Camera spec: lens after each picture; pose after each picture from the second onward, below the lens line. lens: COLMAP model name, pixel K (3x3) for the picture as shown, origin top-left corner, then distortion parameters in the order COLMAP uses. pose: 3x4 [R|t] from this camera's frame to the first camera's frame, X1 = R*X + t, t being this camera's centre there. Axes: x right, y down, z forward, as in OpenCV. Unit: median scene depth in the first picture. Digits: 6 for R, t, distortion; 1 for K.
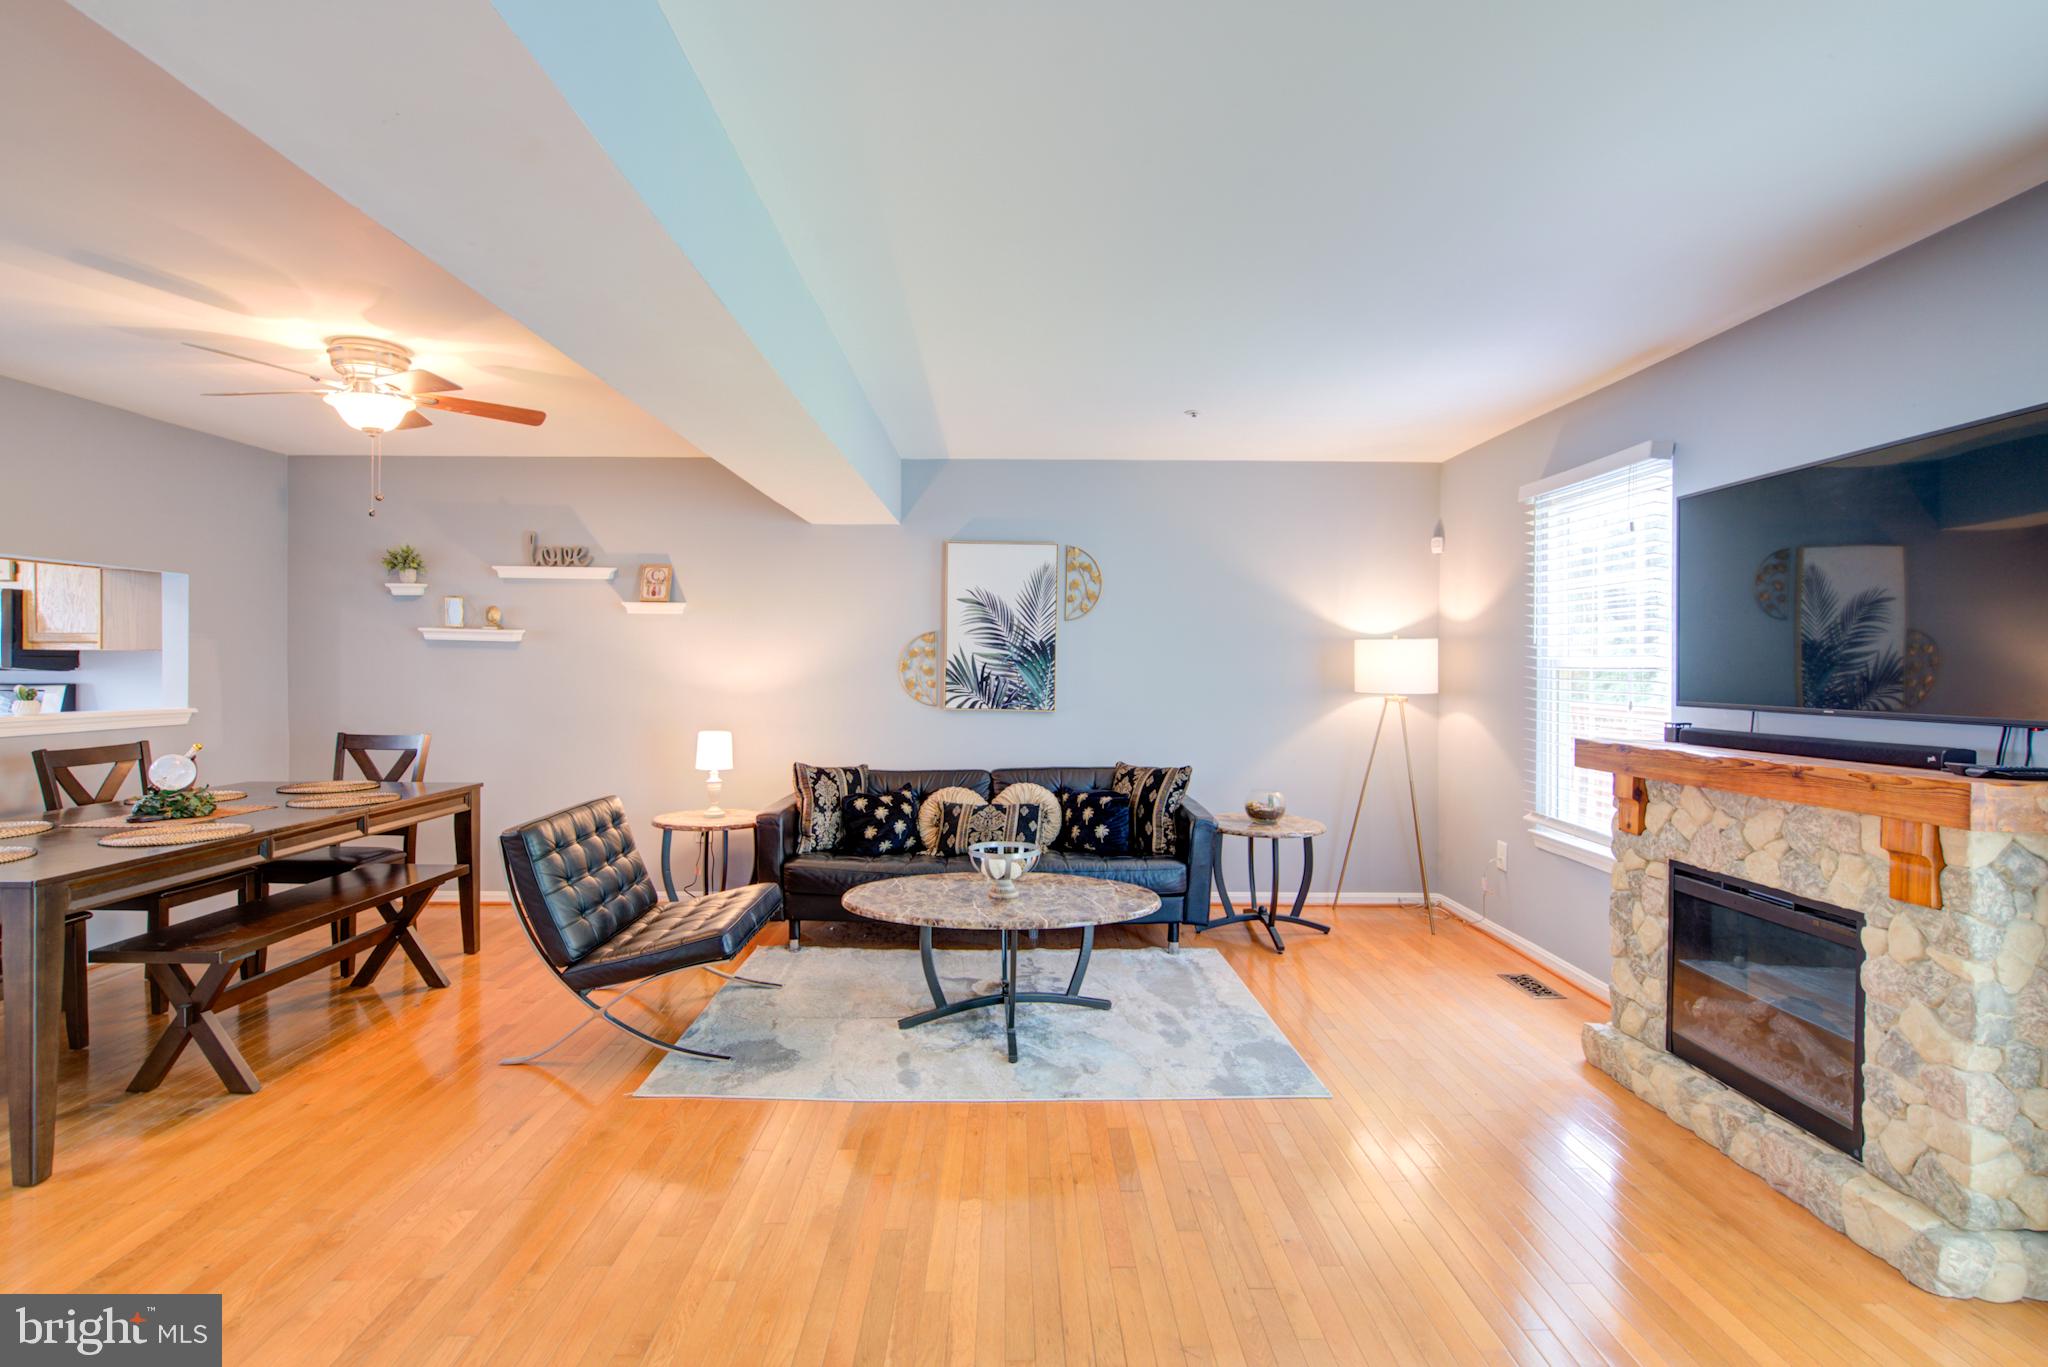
lens RADIAL K [[974.3, 0, 1032.4], [0, 974.3, 677.1], [0, 0, 1]] dist [0.002500, -0.002658]
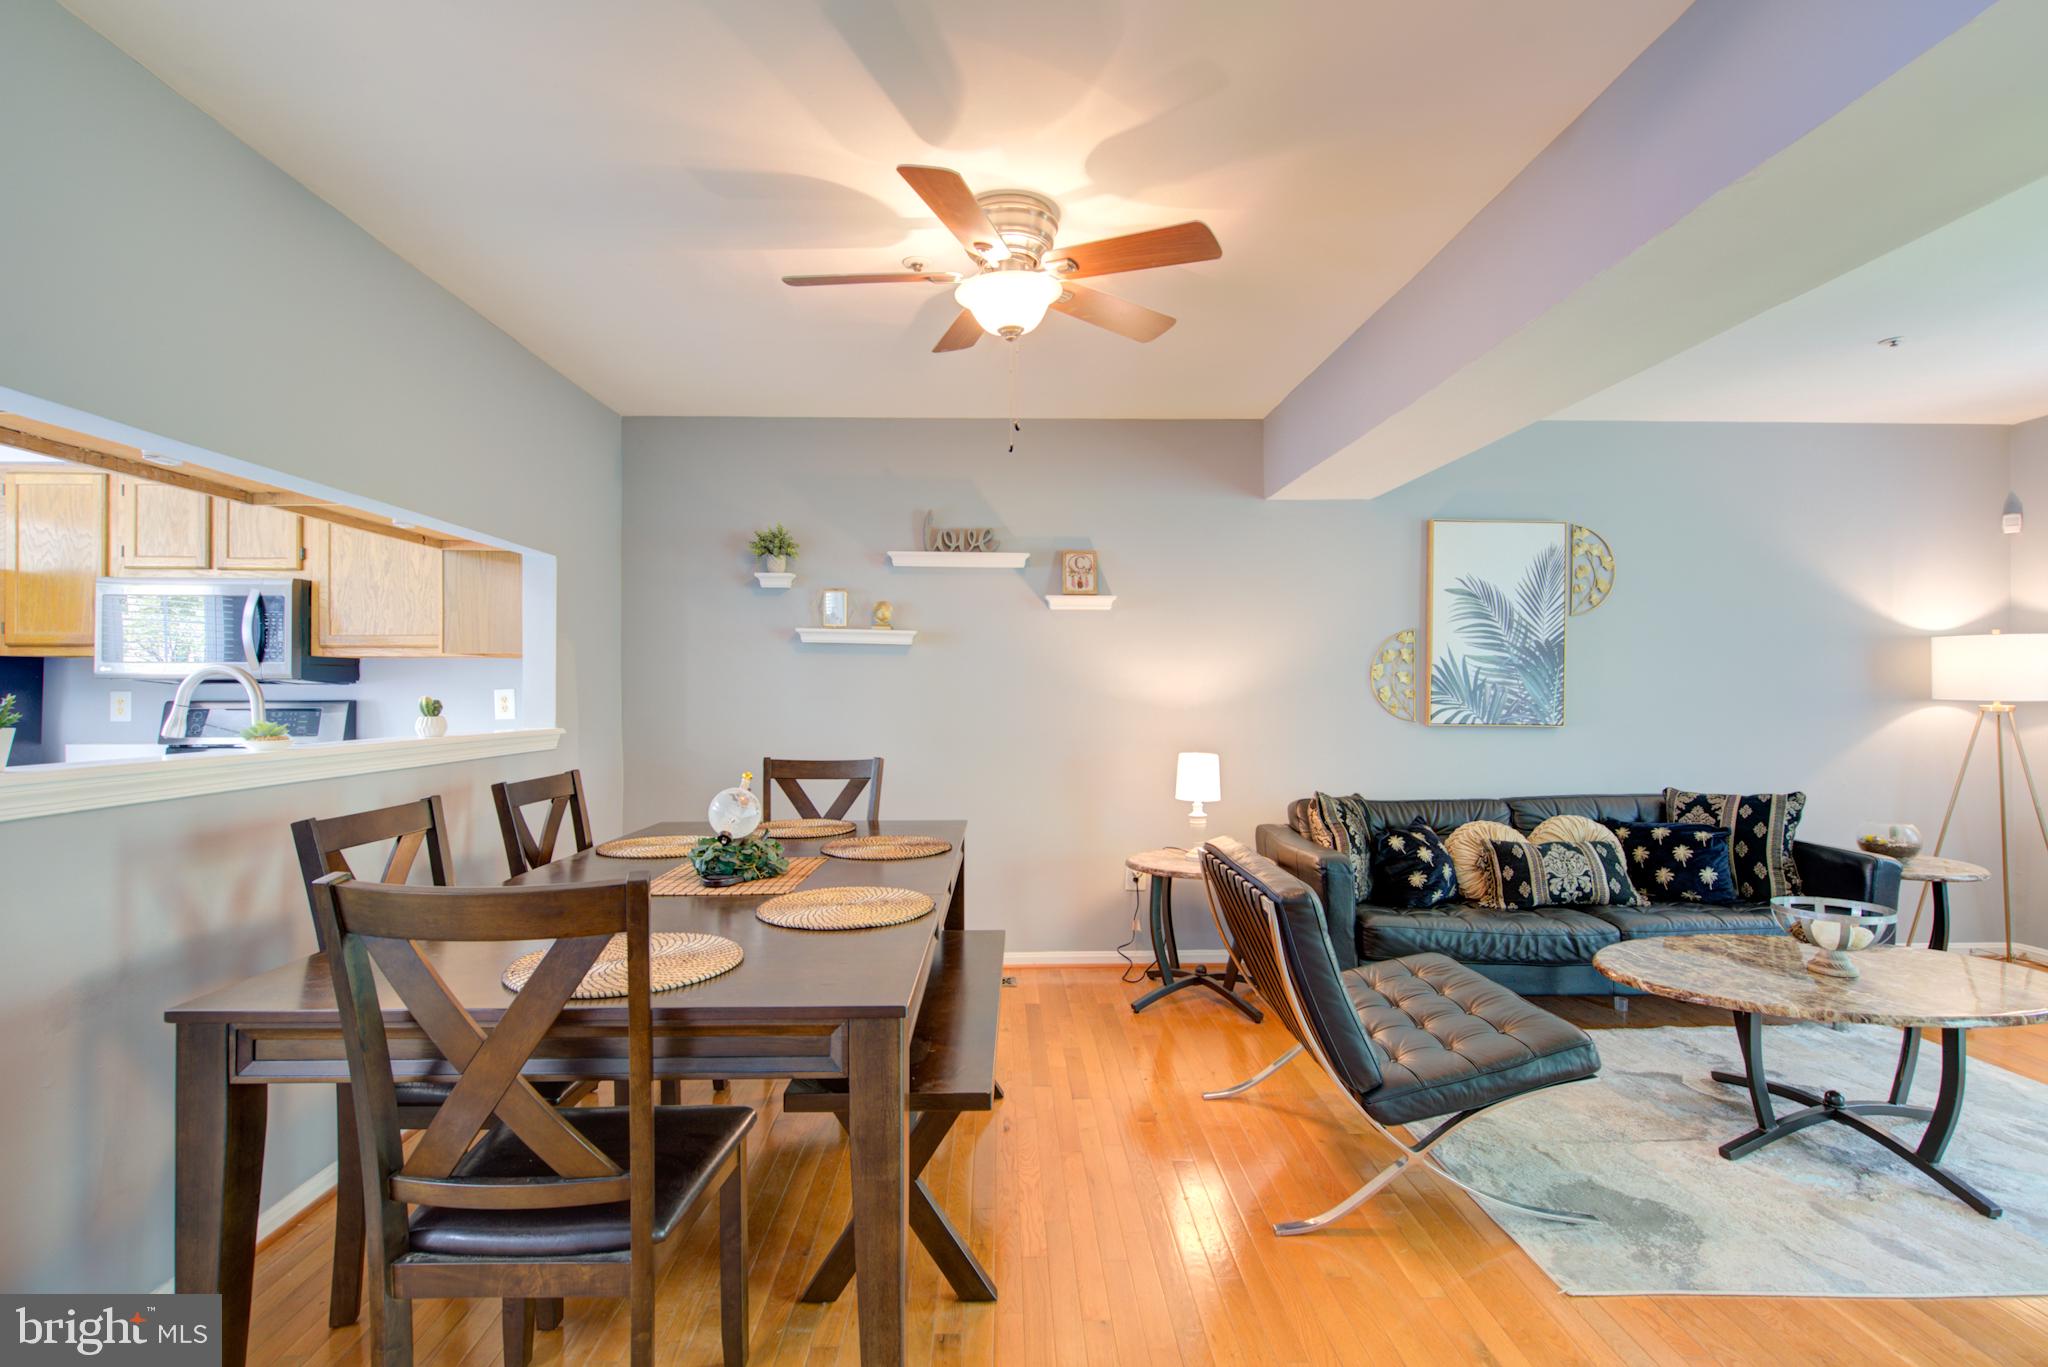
lens RADIAL K [[974.3, 0, 1015.3], [0, 974.3, 684.2], [0, 0, 1]] dist [0.002500, -0.002658]
pose [[0.999824, -0.006408, 0.017629, -0.479554], [0.006811, 0.999715, -0.022887, 0.016296], [-0.017477, 0.023003, 0.999583, 0.200665]]
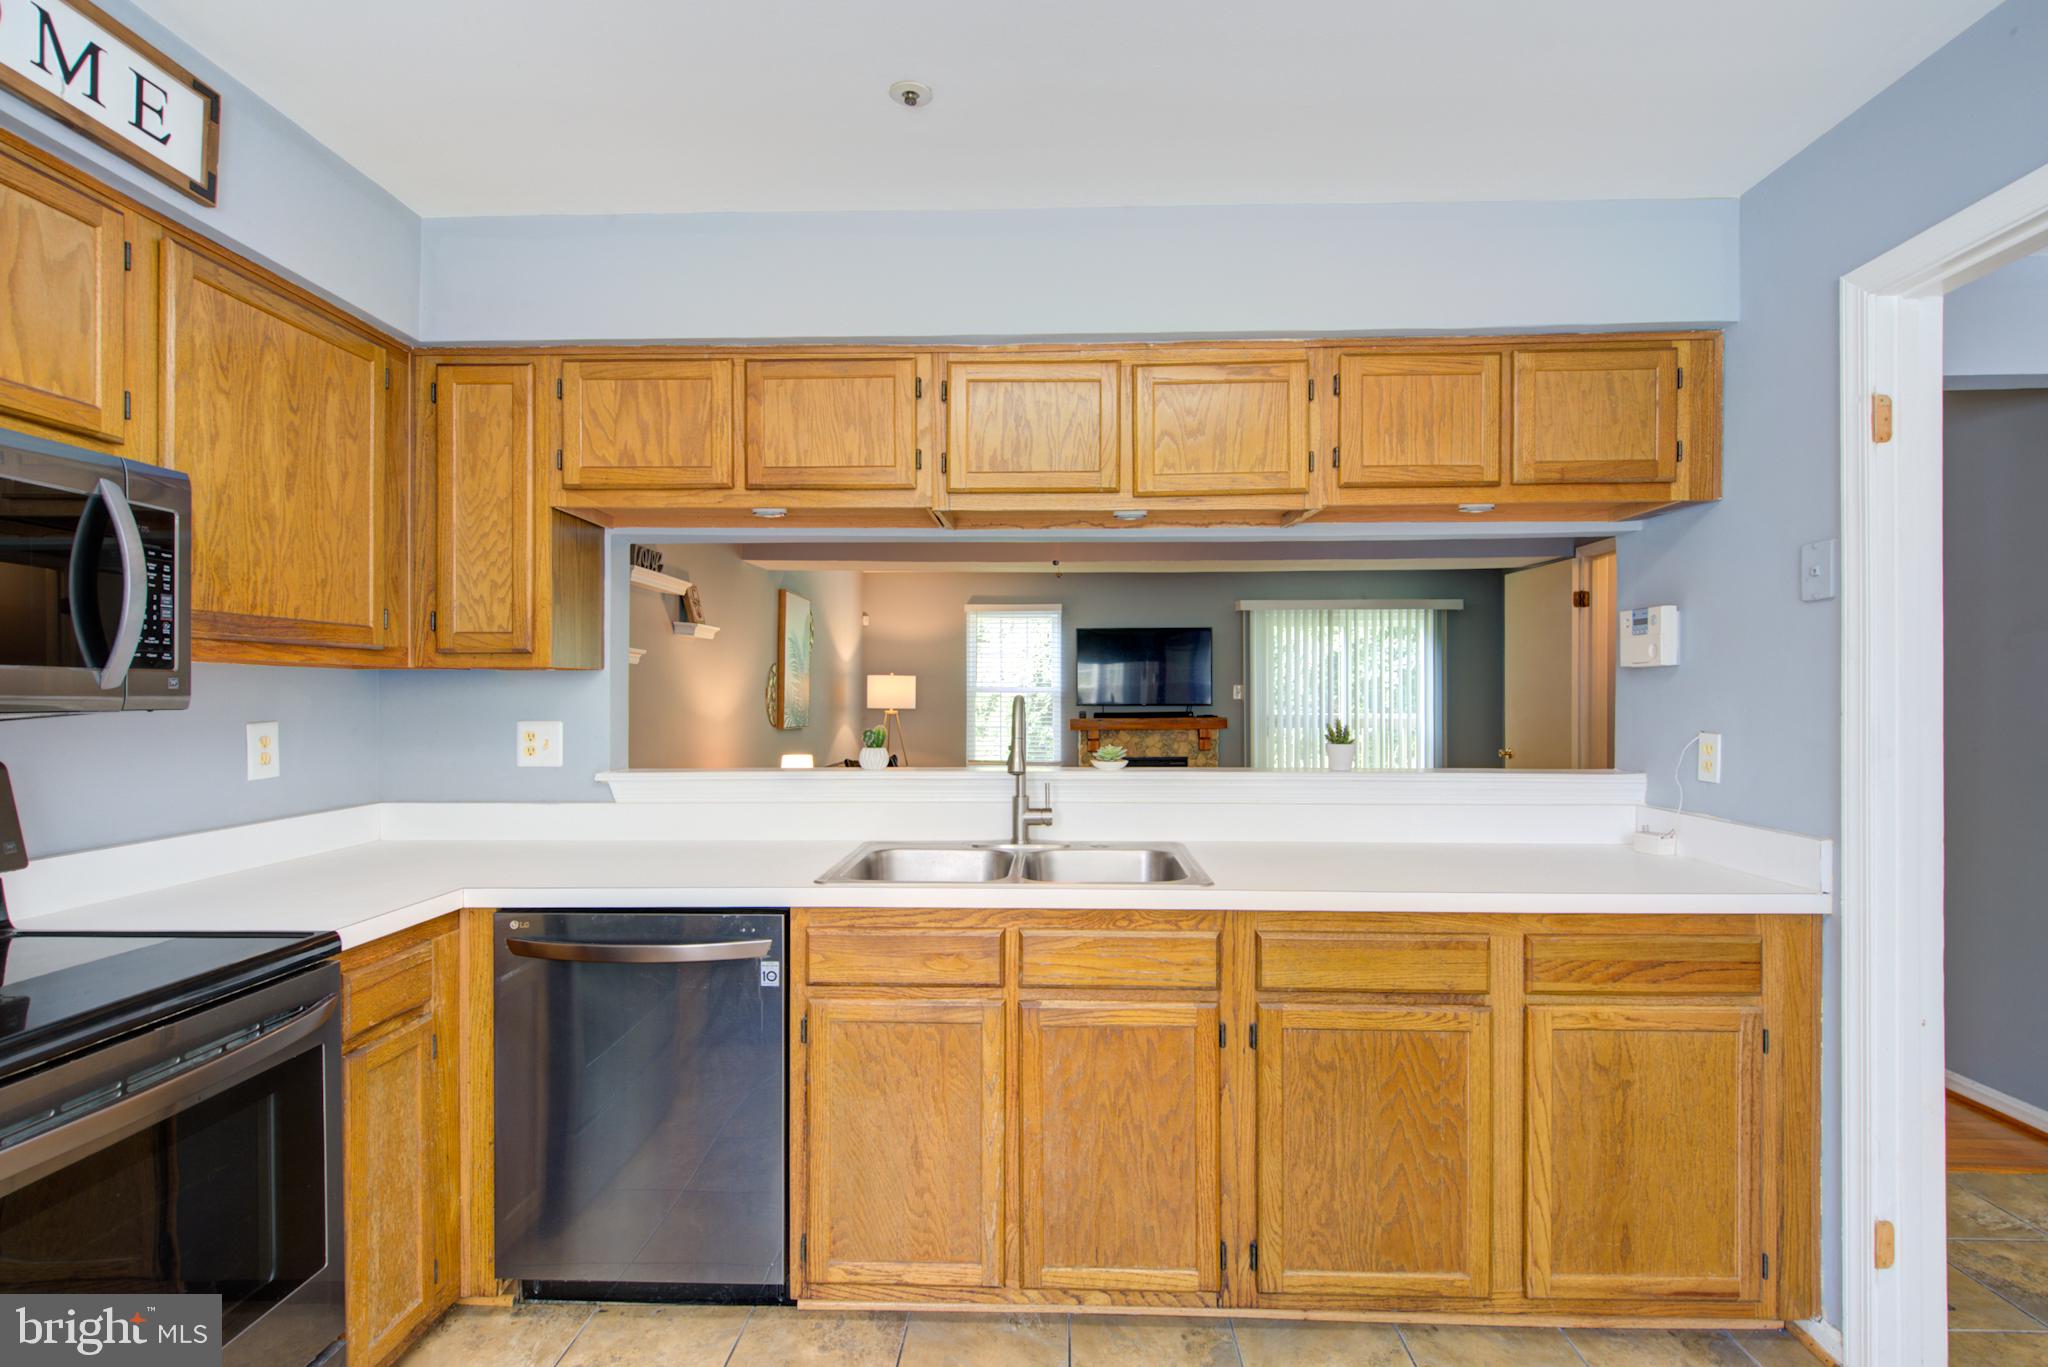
lens RADIAL K [[974.3, 0, 1025.2], [0, 974.3, 690.4], [0, 0, 1]] dist [0.002500, -0.002658]
pose [[0.033284, -0.002253, 0.999443, -1.386491], [0.010717, 0.999941, 0.001897, -0.015200], [-0.999388, 0.010648, 0.033306, 0.707124]]
